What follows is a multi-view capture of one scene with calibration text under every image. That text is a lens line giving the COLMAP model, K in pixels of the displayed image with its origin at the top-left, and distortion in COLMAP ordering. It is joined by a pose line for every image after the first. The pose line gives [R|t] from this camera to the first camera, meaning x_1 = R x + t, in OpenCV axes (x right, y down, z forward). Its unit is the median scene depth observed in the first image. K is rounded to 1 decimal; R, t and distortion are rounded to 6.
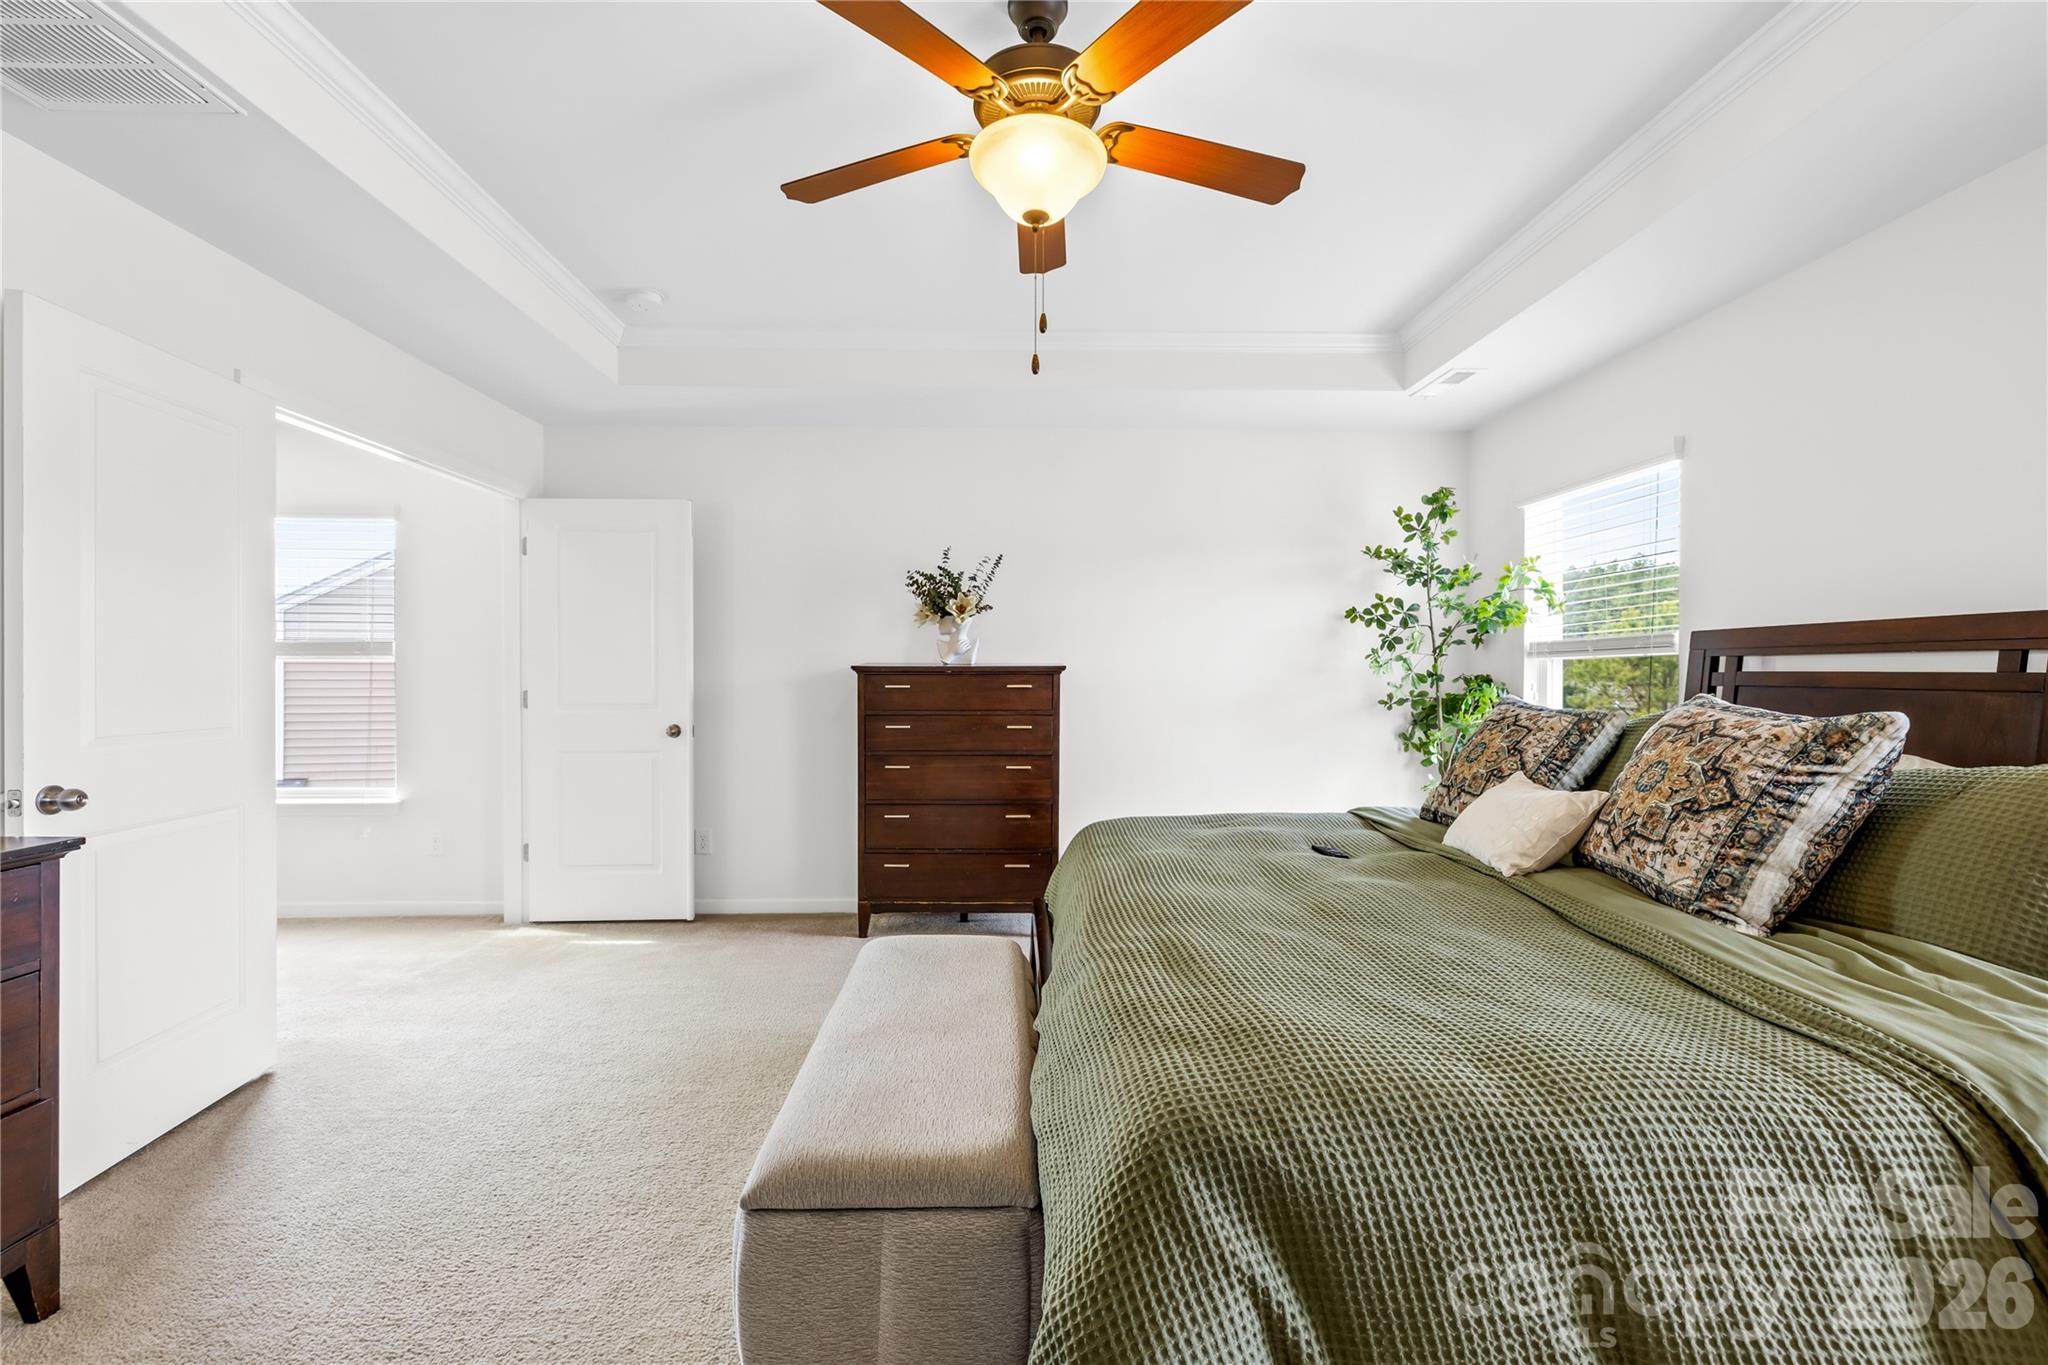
lens RADIAL K [[889.8, 0, 1023.0], [0, 889.8, 685.4], [0, 0, 1]] dist [-0.002196, -0.000072]
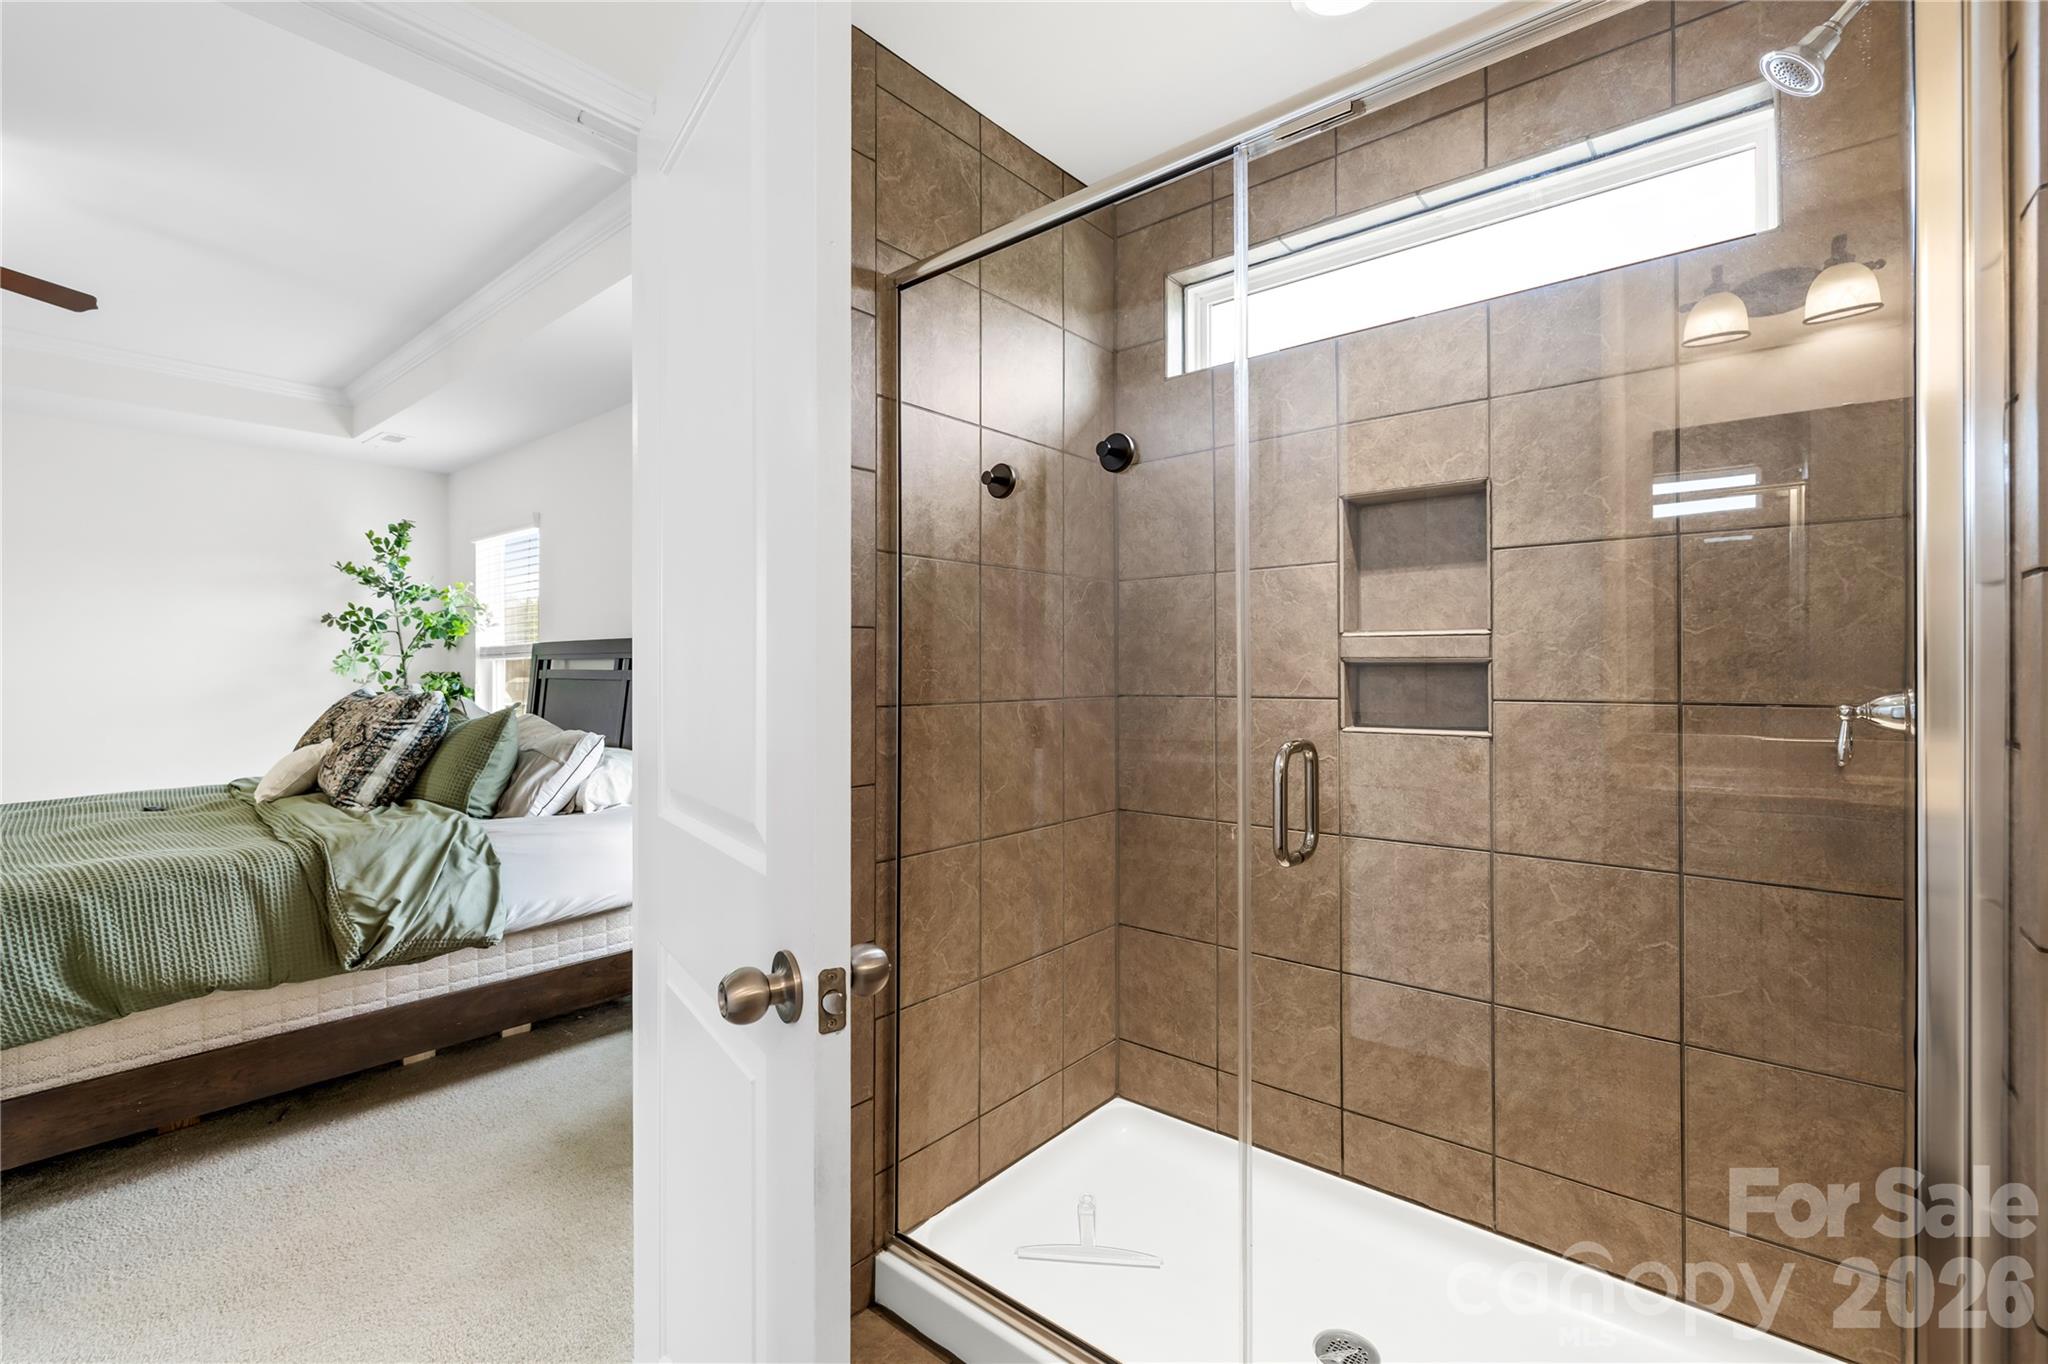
lens RADIAL K [[889.8, 0, 1011.5], [0, 889.8, 665.2], [0, 0, 1]] dist [-0.002196, -0.000072]
pose [[0.666618, -0.000985, 0.745399, 0.118576], [0.014459, 0.999828, -0.011609, 0.004884], [-0.745259, 0.018516, 0.666518, -0.457011]]
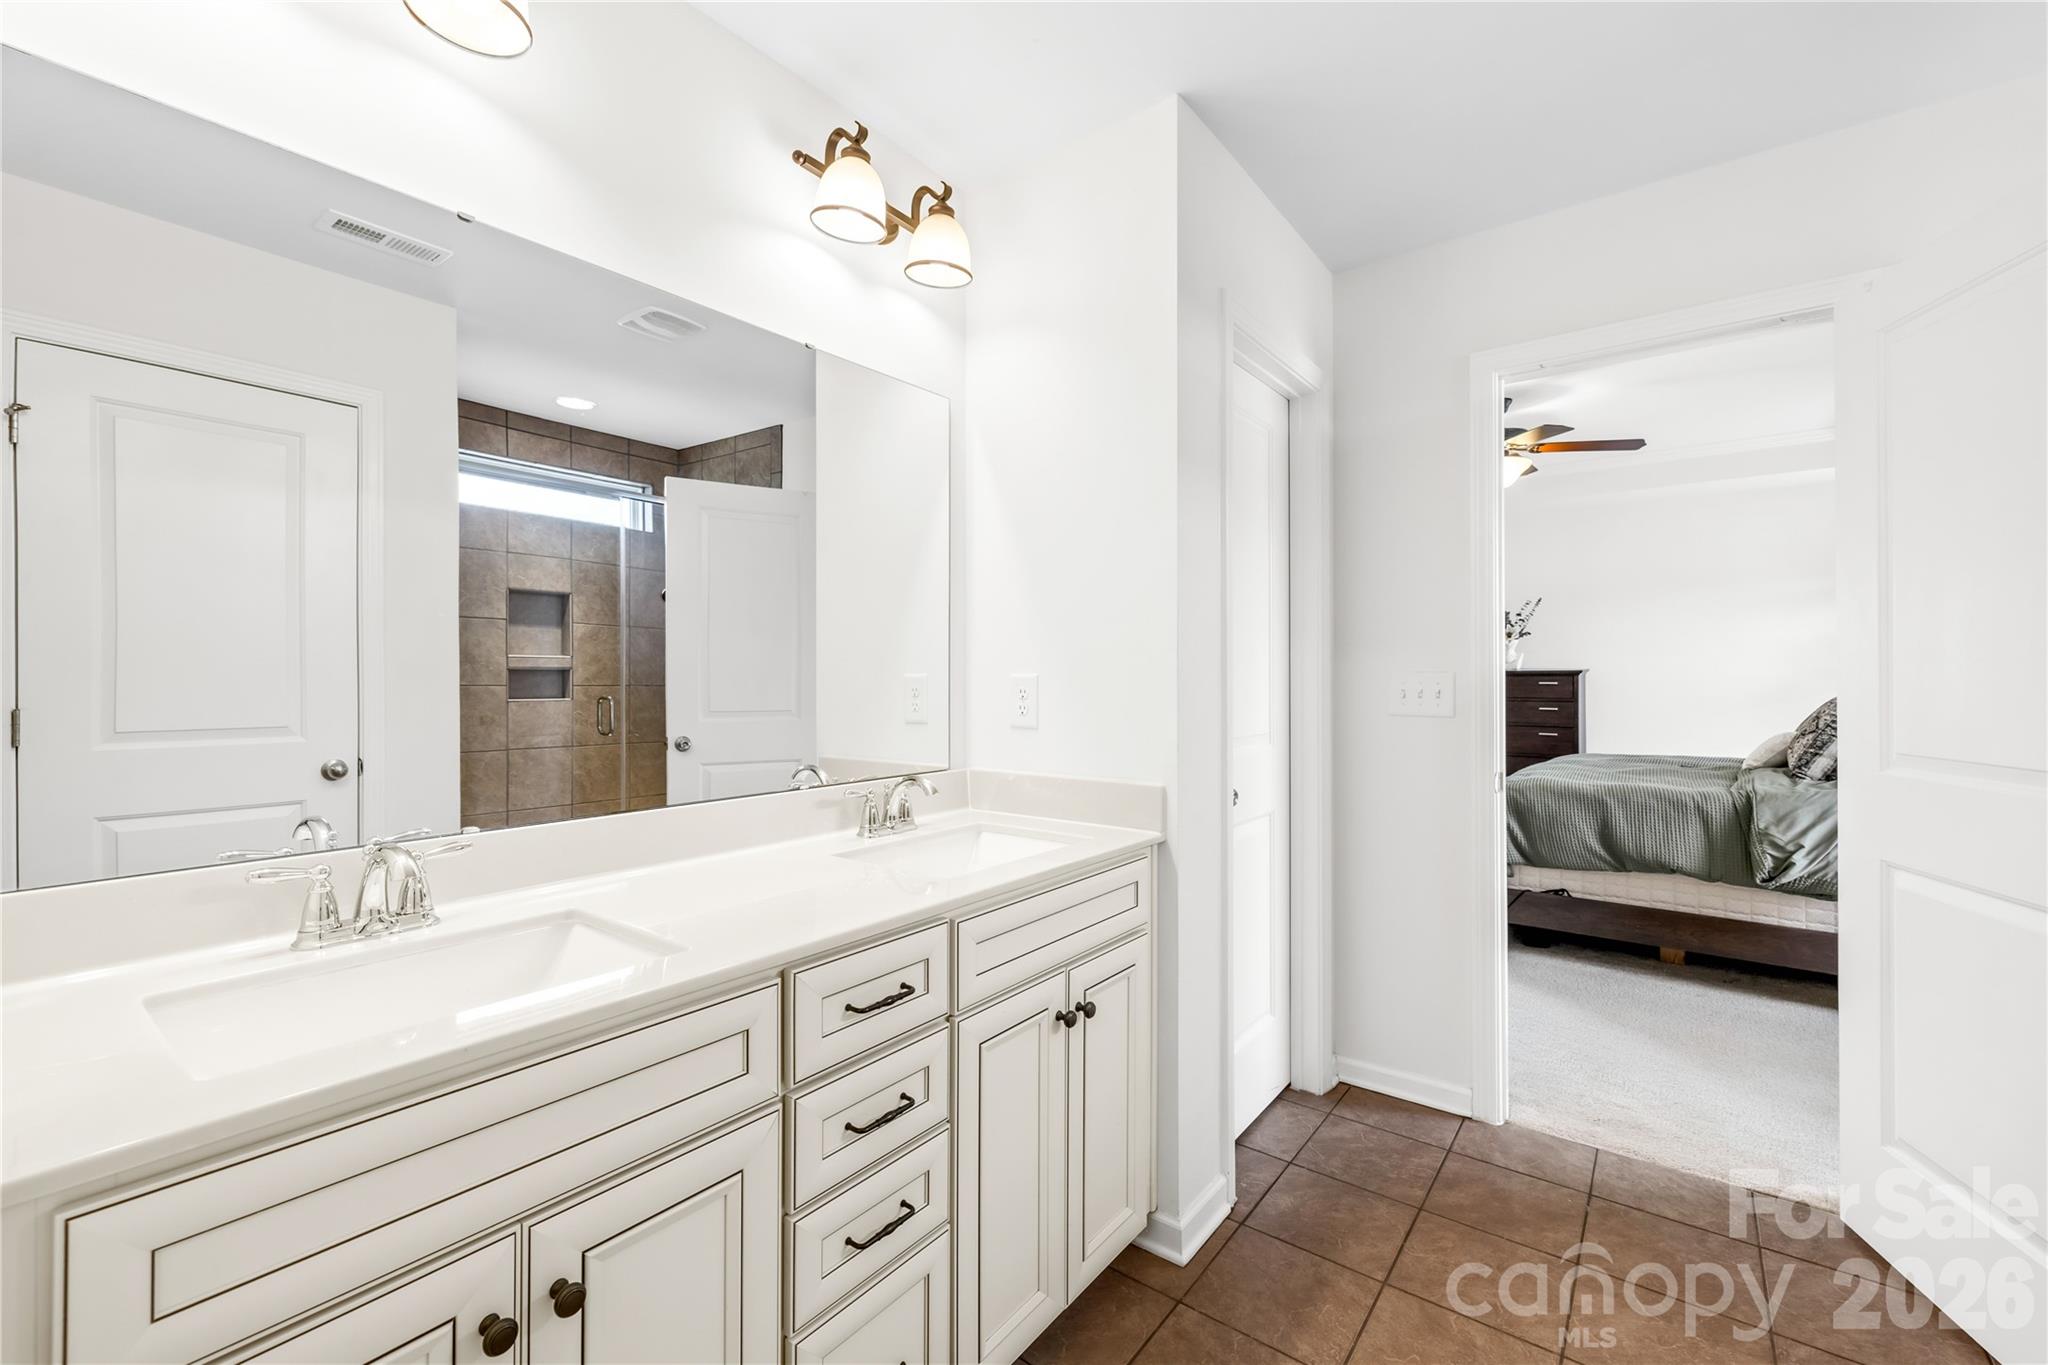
lens RADIAL K [[889.8, 0, 1011.7], [0, 889.8, 678.1], [0, 0, 1]] dist [-0.002196, -0.000072]
pose [[0.781986, -0.004519, -0.623280, 0.222464], [-0.001638, 0.999955, -0.009304, 0.007632], [0.623294, 0.008297, 0.781943, -0.789957]]
